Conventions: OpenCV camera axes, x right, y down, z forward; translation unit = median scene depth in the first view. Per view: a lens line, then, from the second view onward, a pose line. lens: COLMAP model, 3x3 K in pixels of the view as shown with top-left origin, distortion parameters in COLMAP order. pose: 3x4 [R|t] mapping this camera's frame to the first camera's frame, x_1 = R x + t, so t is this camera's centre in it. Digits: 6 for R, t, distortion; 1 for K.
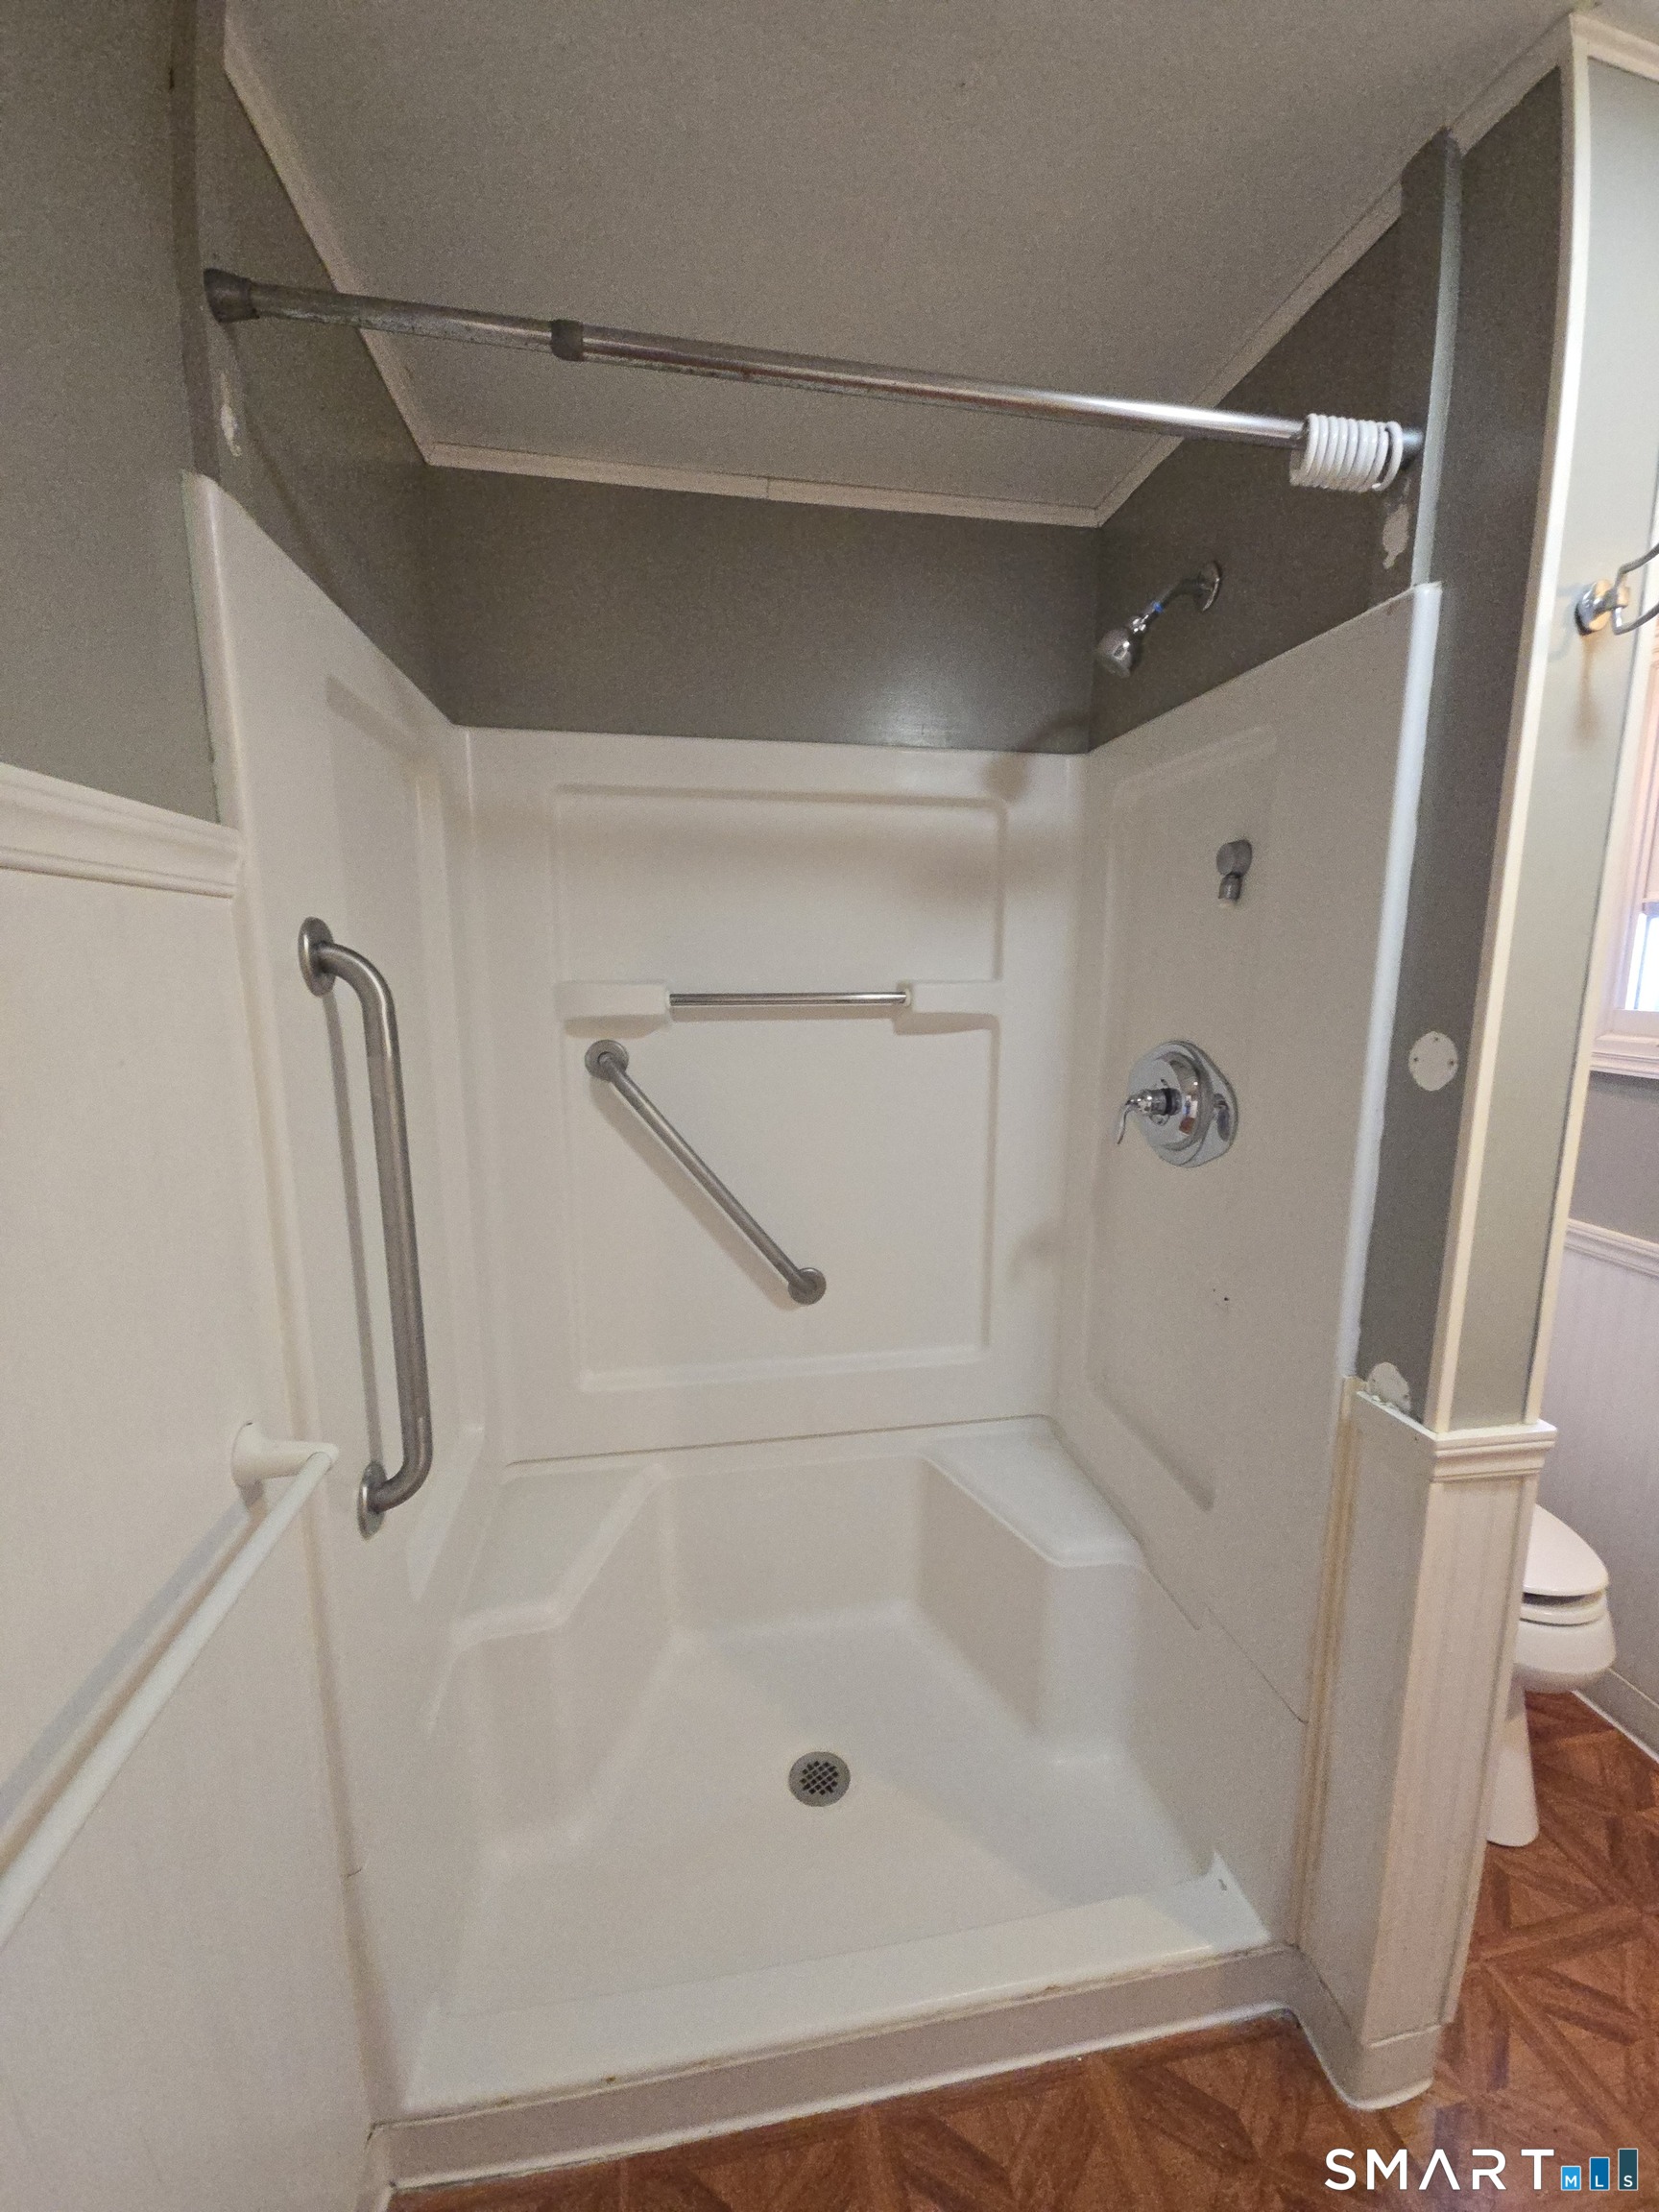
lens RADIAL K [[899.8, 0, 837.3], [0, 899.8, 1113.0], [0, 0, 1]] dist [0.000259, -0.000882]
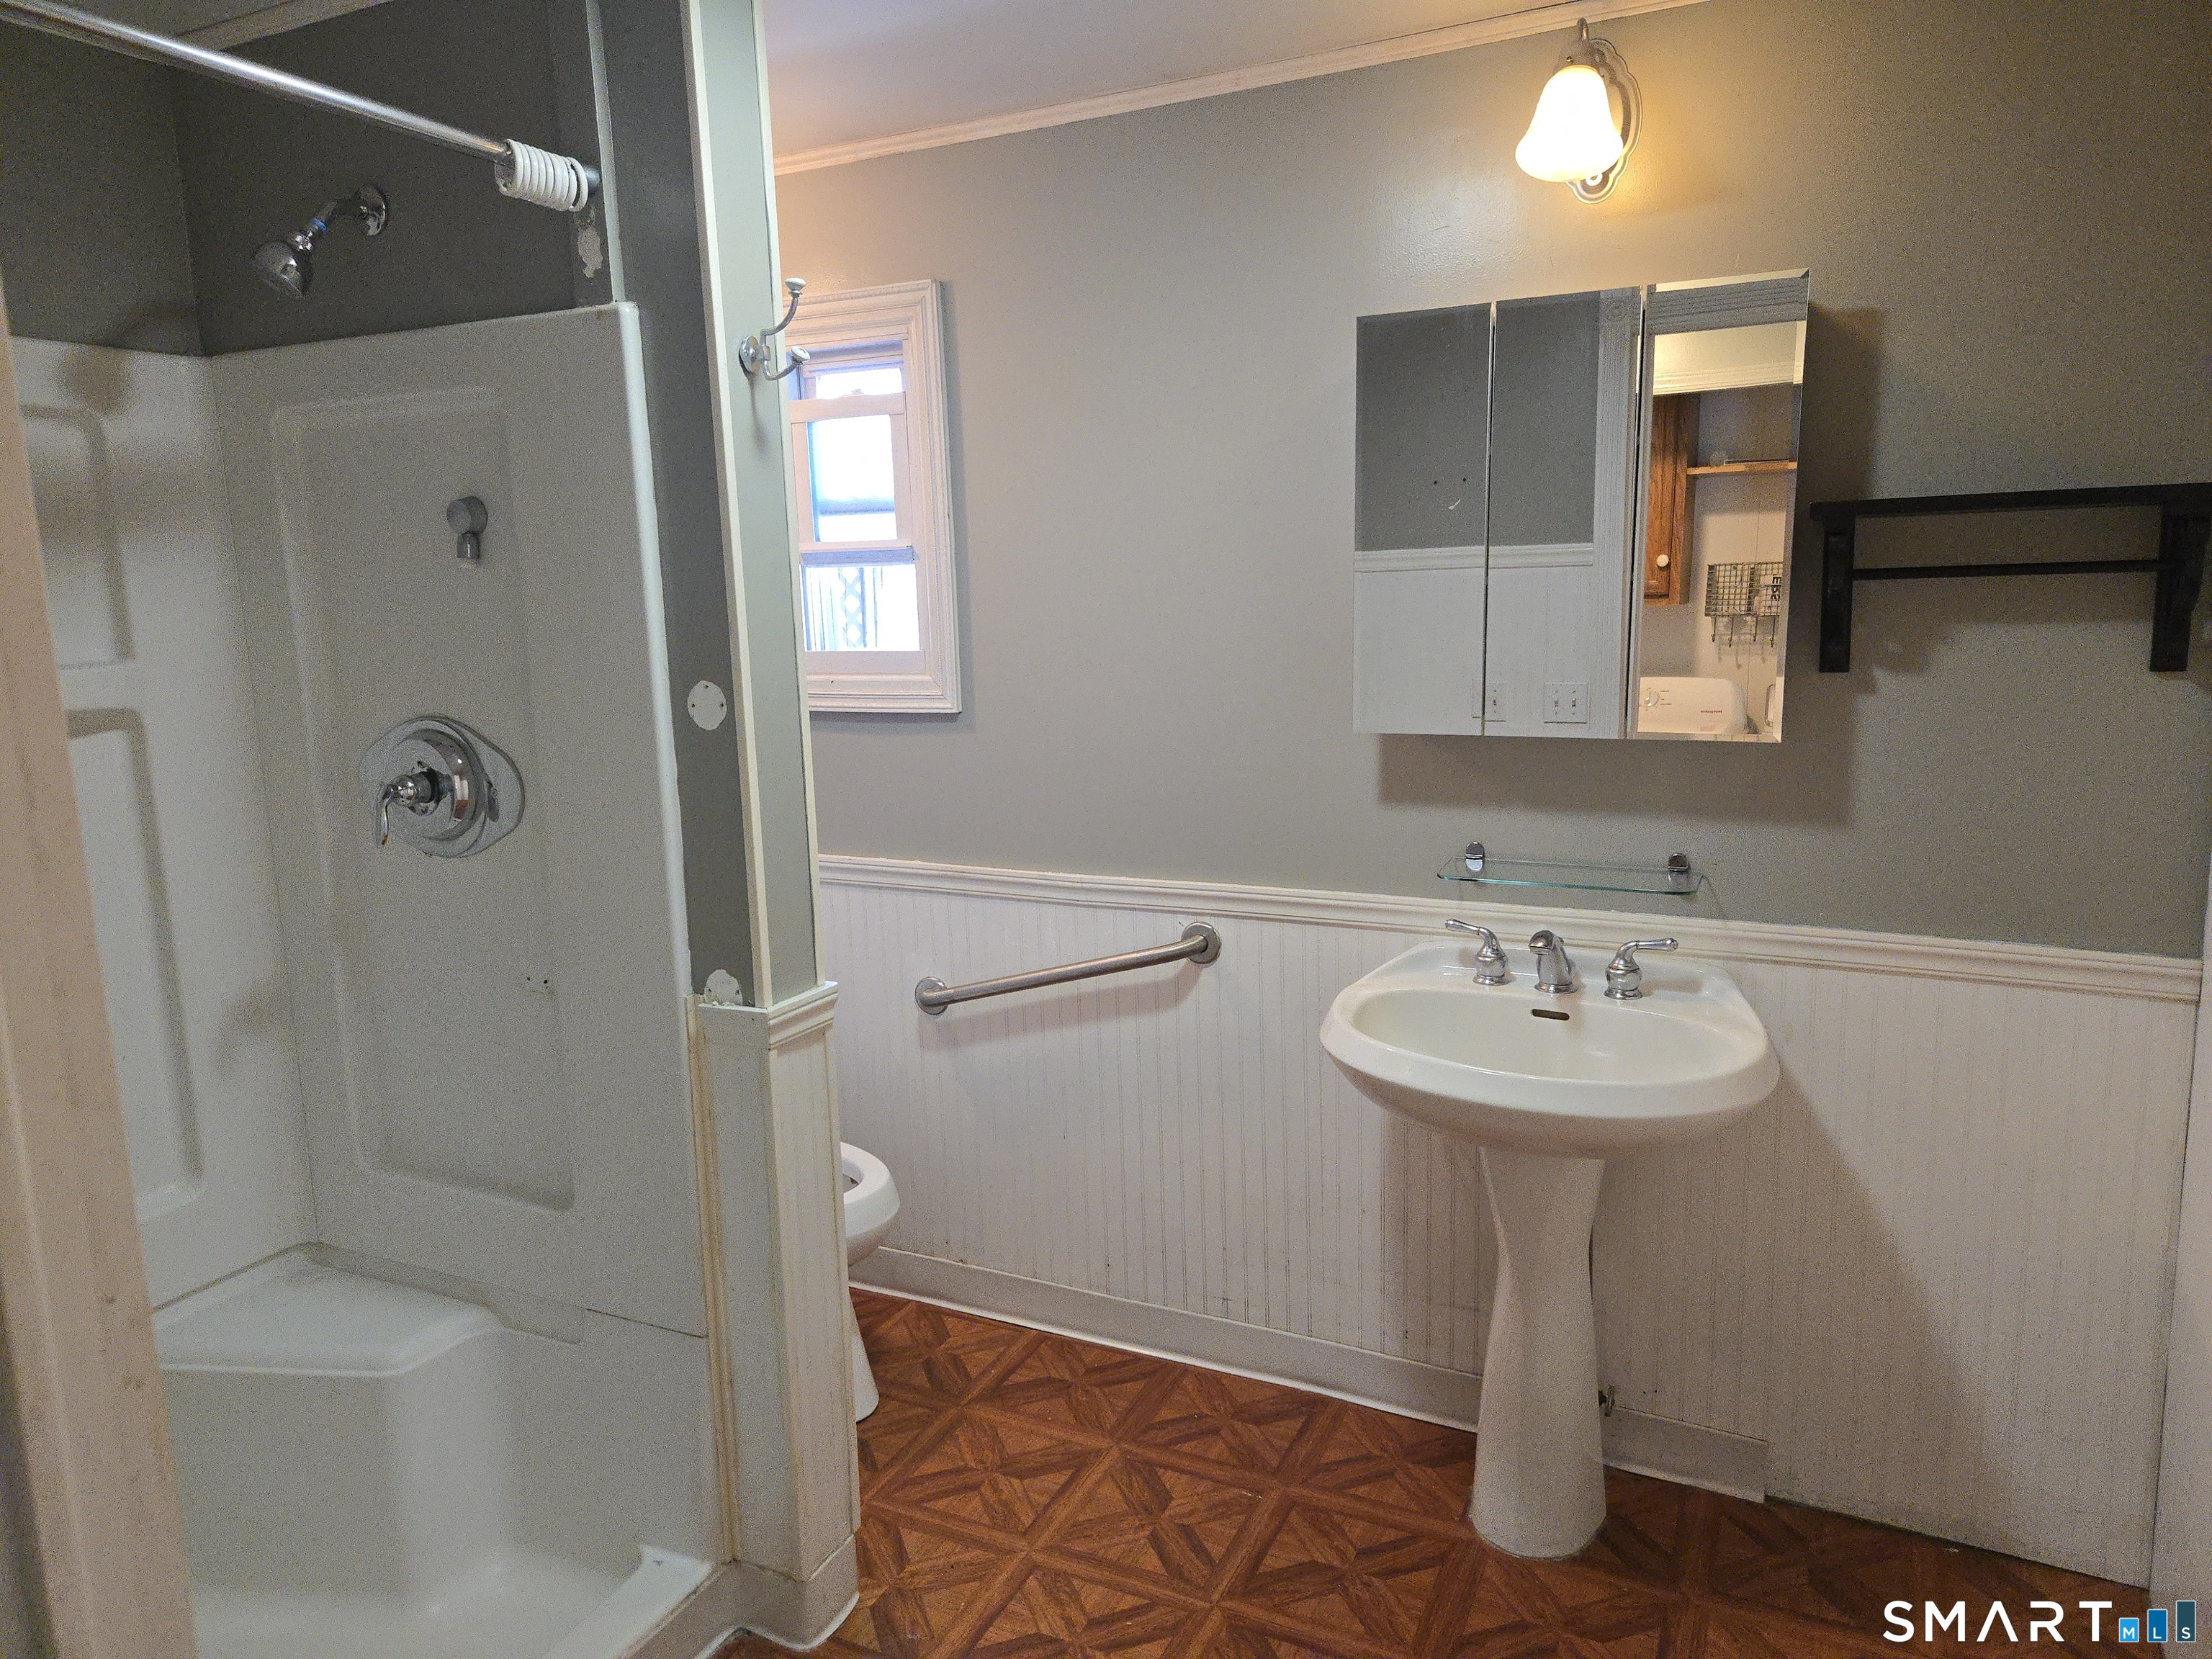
lens RADIAL K [[1493.1, 0, 1093.6], [0, 1493.1, 838.7], [0, 0, 1]] dist [0.082384, -0.074441]
pose [[0.595836, -0.164375, 0.786105, -0.461941], [0.168306, 0.982651, 0.077904, 0.035063], [-0.785273, 0.085888, 0.613164, -0.449433]]
